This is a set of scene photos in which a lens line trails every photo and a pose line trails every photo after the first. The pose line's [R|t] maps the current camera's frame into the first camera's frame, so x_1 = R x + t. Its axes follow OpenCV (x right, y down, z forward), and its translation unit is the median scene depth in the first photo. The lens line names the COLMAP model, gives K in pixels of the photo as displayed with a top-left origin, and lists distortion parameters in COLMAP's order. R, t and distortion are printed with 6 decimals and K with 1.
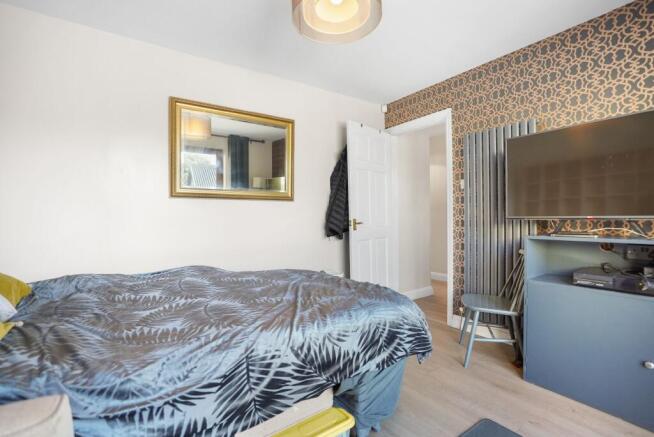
lens RADIAL K [[313.4, 0, 329.3], [0, 313.4, 216.6], [0, 0, 1]] dist [-0.038686, 0.022494]
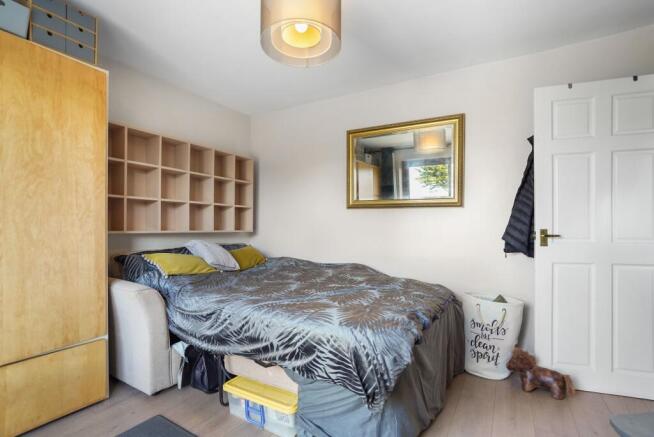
lens RADIAL K [[313.4, 0, 329.3], [0, 313.4, 216.6], [0, 0, 1]] dist [-0.038686, 0.022494]
pose [[0.402478, -0.014954, -0.915307, 0.667691], [-0.011963, 0.999695, -0.021593, 0.000092], [0.915351, 0.019641, 0.402177, 0.399379]]
